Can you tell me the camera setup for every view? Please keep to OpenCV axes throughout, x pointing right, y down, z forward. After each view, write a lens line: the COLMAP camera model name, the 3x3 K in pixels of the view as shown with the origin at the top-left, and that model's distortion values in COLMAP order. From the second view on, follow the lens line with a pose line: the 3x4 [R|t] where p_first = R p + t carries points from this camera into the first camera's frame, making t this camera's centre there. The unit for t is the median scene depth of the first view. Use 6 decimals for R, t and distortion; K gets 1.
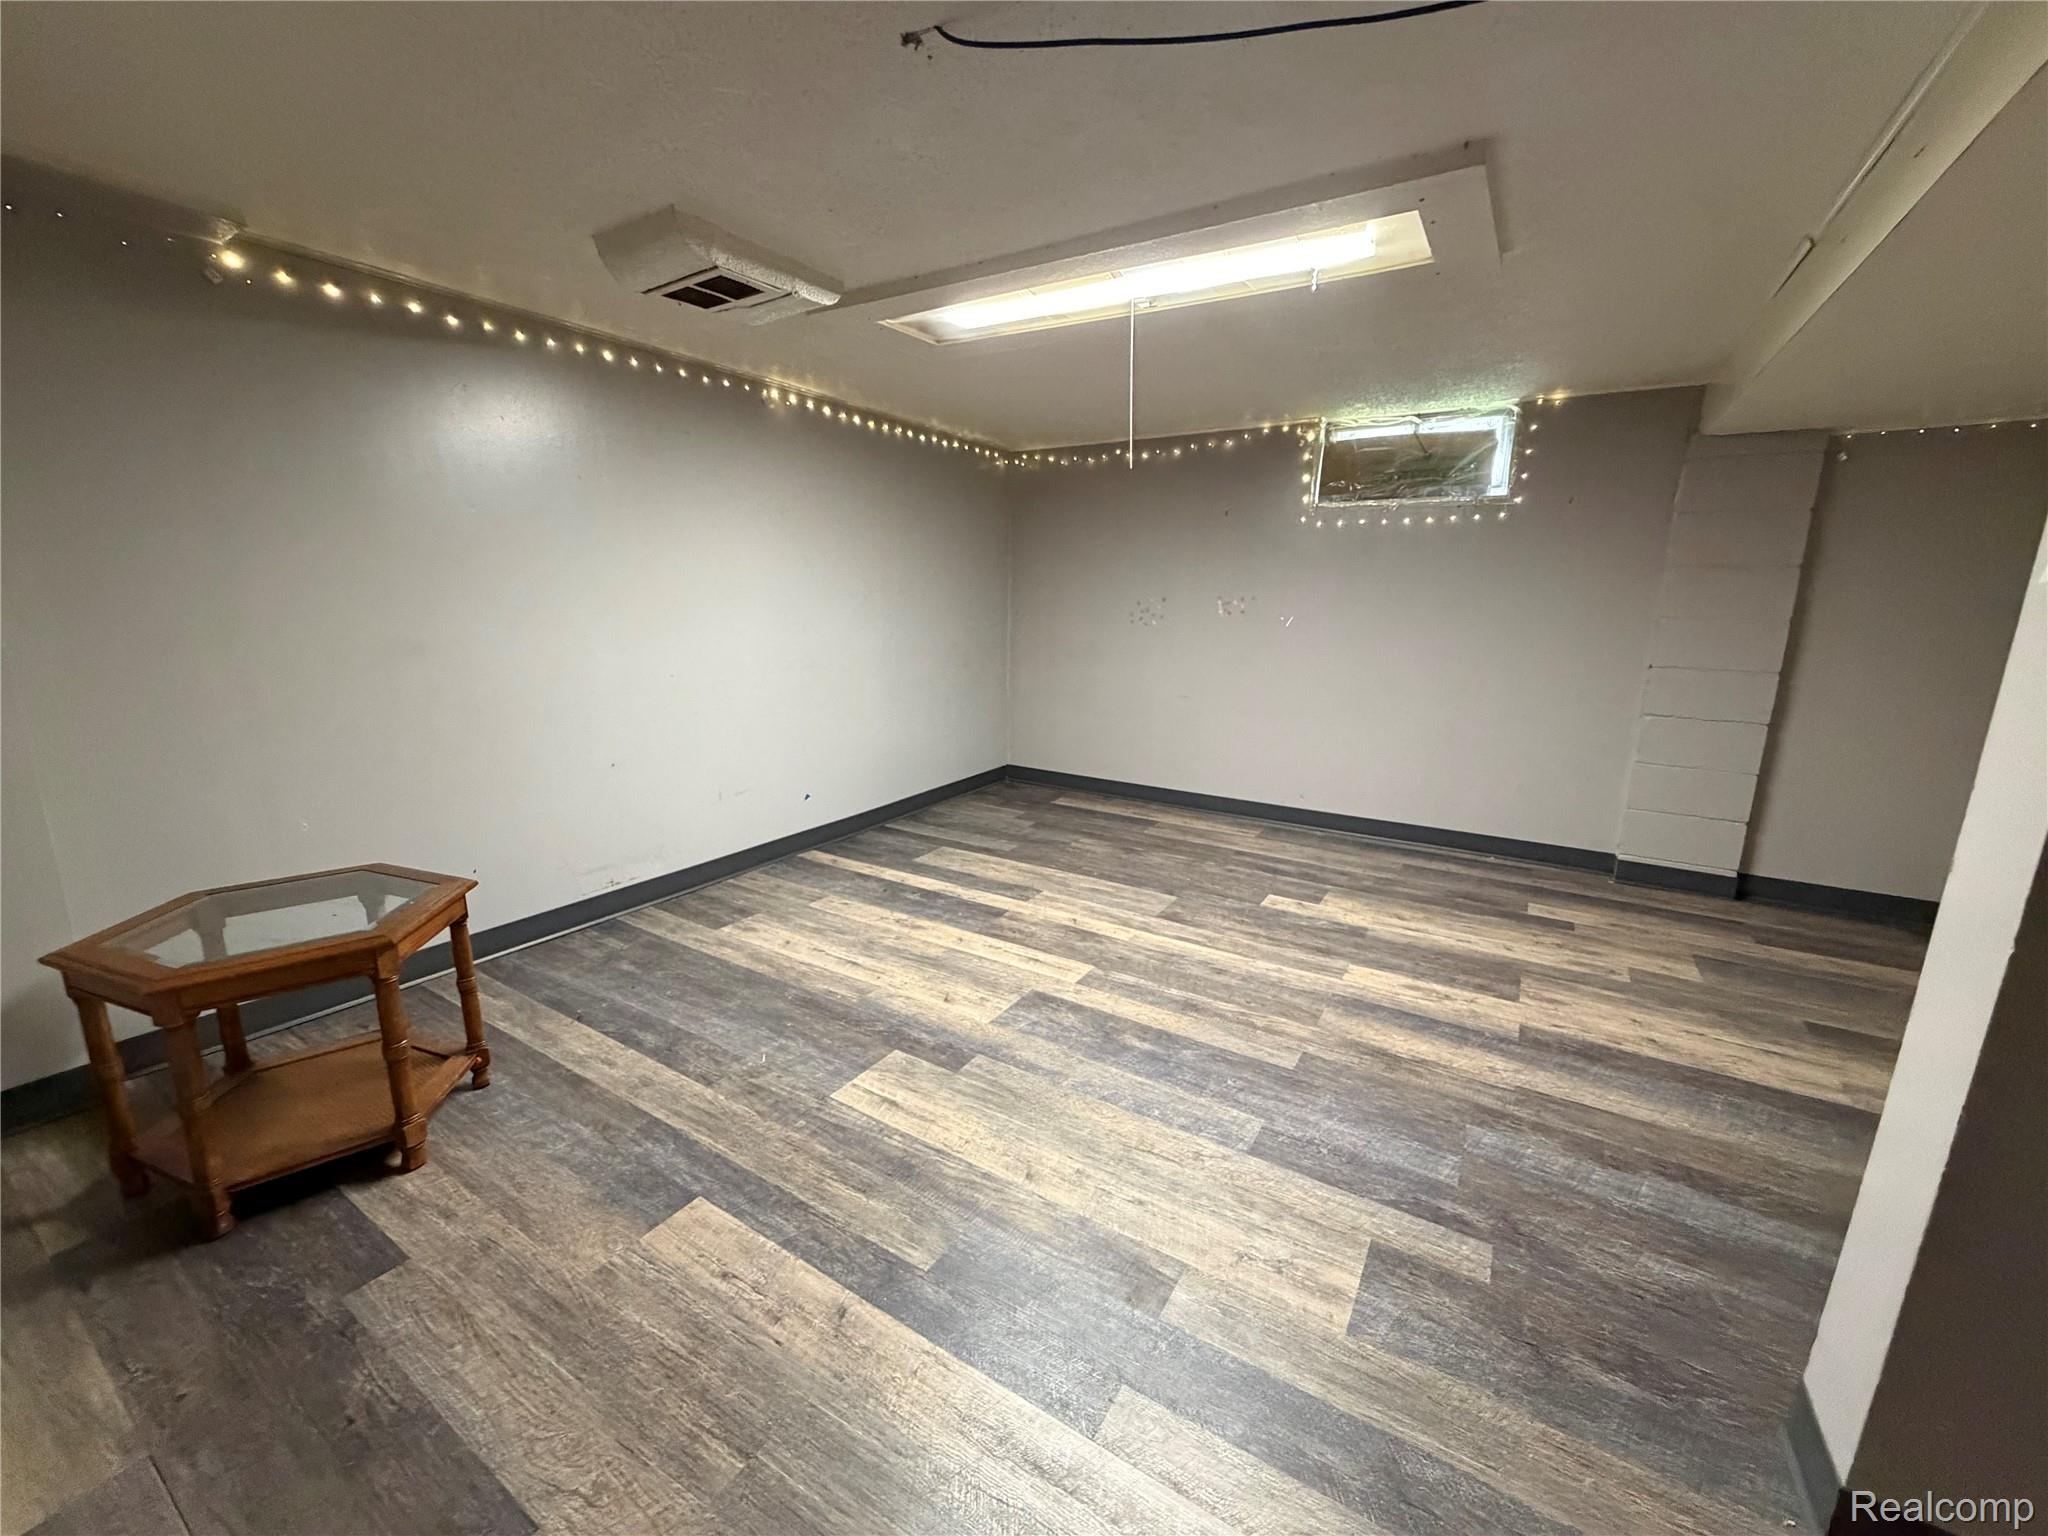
lens RADIAL K [[812.2, 0, 1034.5], [0, 812.2, 752.5], [0, 0, 1]] dist [-0.000408, -0.000543]
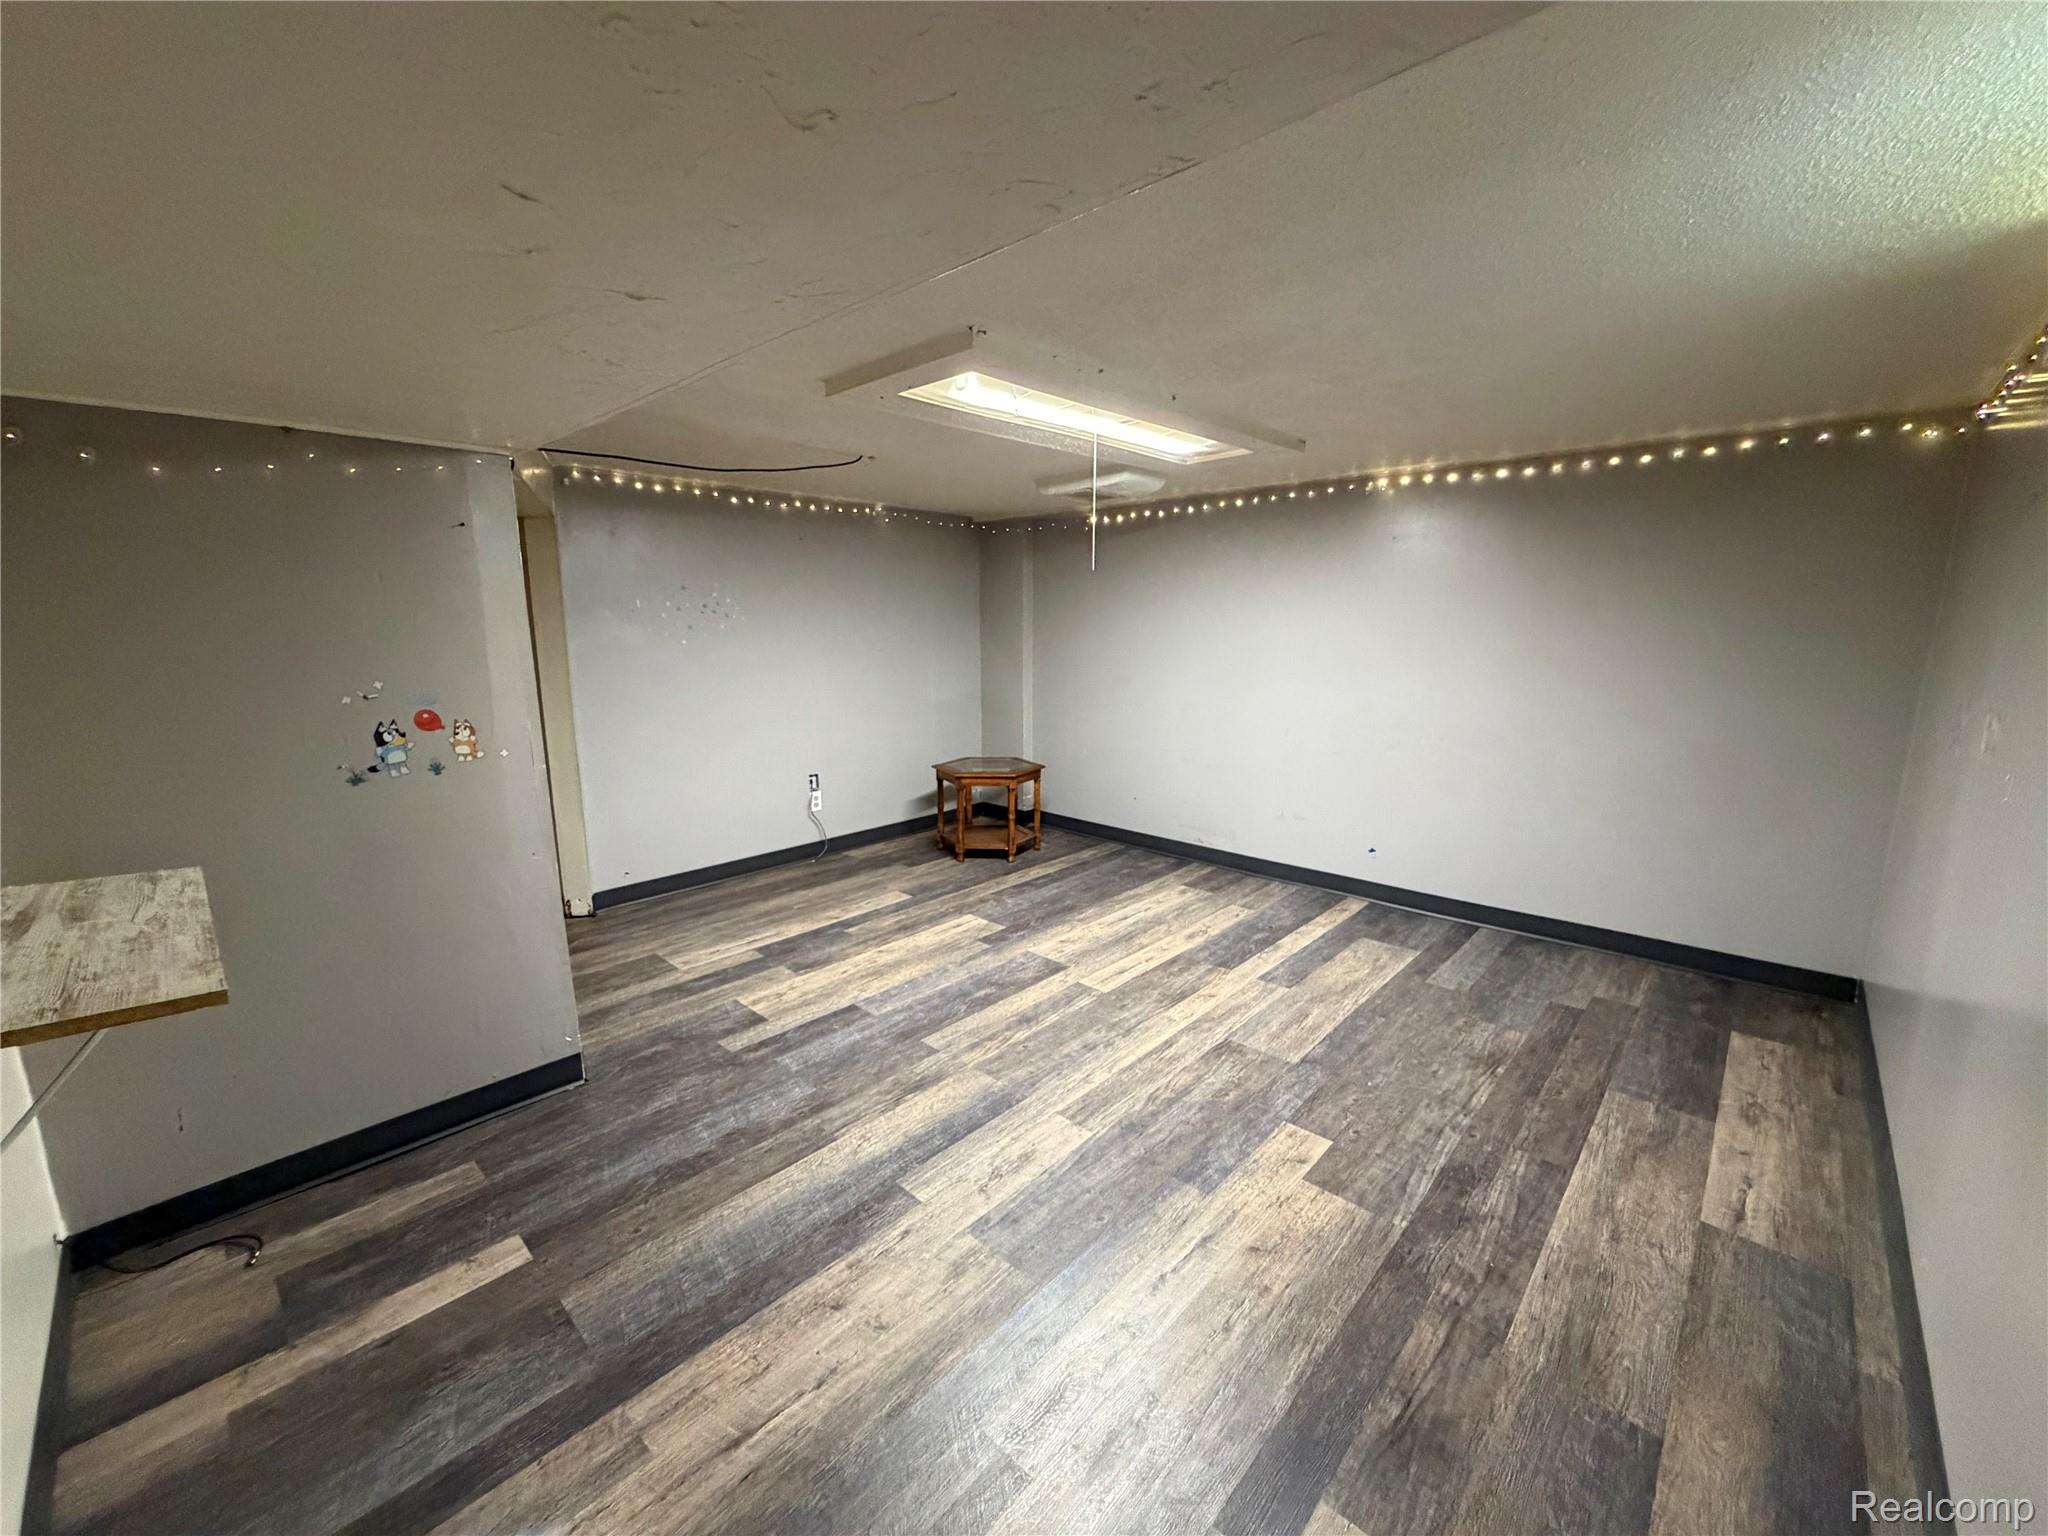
lens RADIAL K [[812.2, 0, 1033.5], [0, 812.2, 781.8], [0, 0, 1]] dist [-0.000408, -0.000543]
pose [[-0.185520, 0.183897, -0.965279, 1.092663], [-0.188513, 0.957425, 0.218632, -0.243141], [0.964389, 0.222528, -0.142955, 0.943867]]
